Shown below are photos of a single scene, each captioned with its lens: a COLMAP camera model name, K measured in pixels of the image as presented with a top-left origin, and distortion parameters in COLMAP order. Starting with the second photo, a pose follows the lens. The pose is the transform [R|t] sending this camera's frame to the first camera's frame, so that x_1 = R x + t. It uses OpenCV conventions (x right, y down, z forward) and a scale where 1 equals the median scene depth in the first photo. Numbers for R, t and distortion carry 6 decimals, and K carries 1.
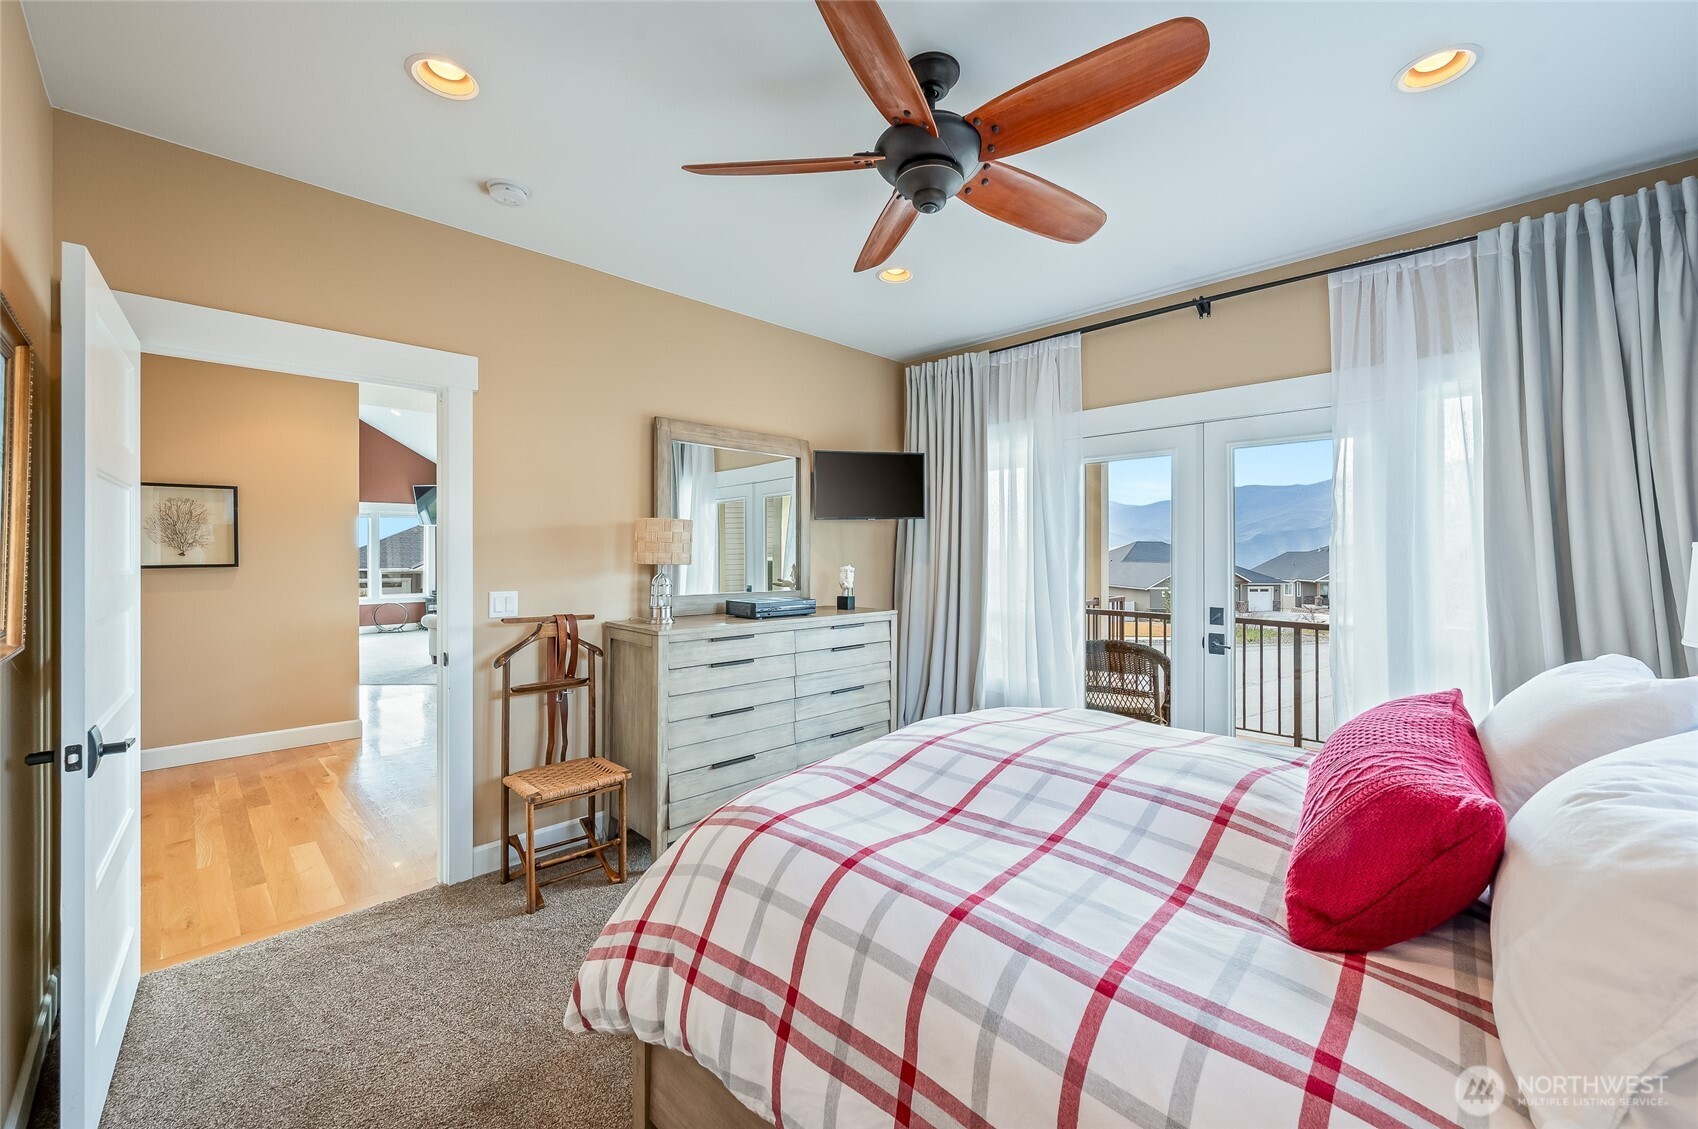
lens RADIAL K [[669.9, 0, 861.3], [0, 669.9, 550.4], [0, 0, 1]] dist [-0.003743, -0.000614]
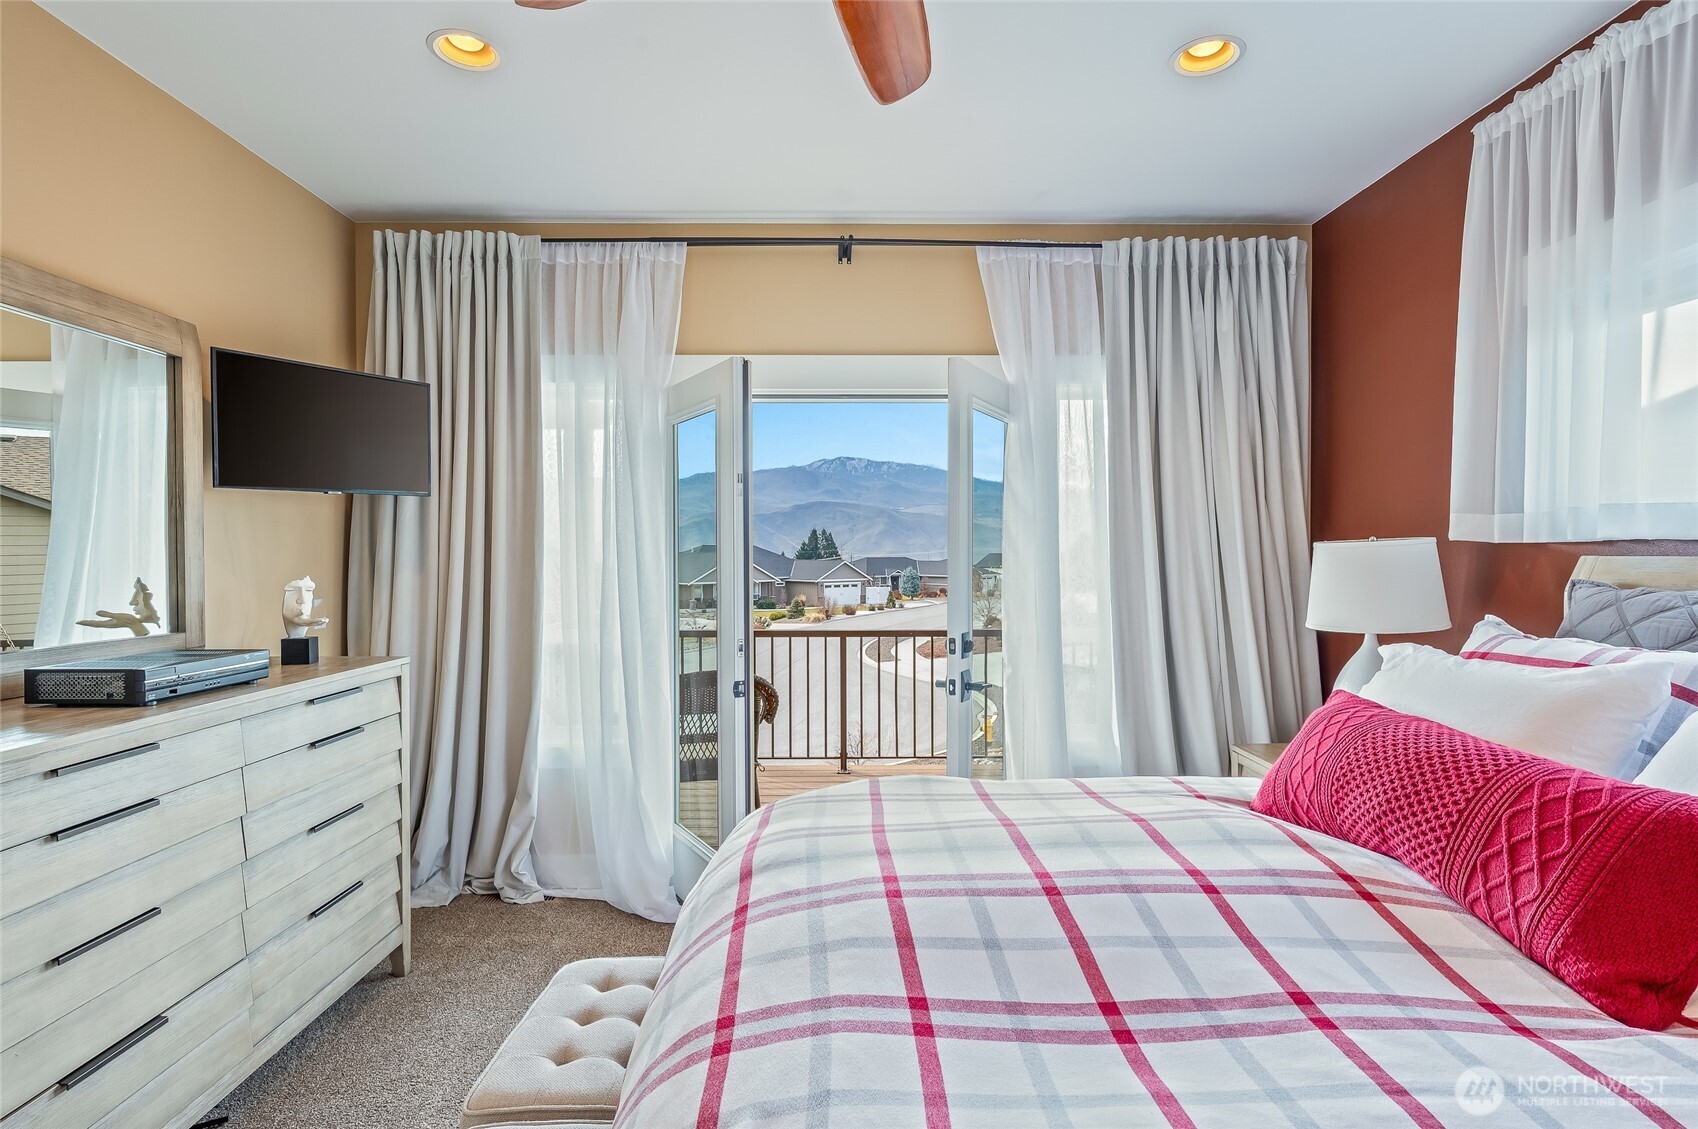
lens RADIAL K [[848.3, 0, 855.9], [0, 848.3, 560.2], [0, 0, 1]] dist [-0.001399, -0.000280]
pose [[0.707230, -0.007862, 0.706940, -0.207155], [-0.000179, 0.999936, 0.011300, 0.000558], [-0.706984, -0.008118, 0.707183, 0.260096]]
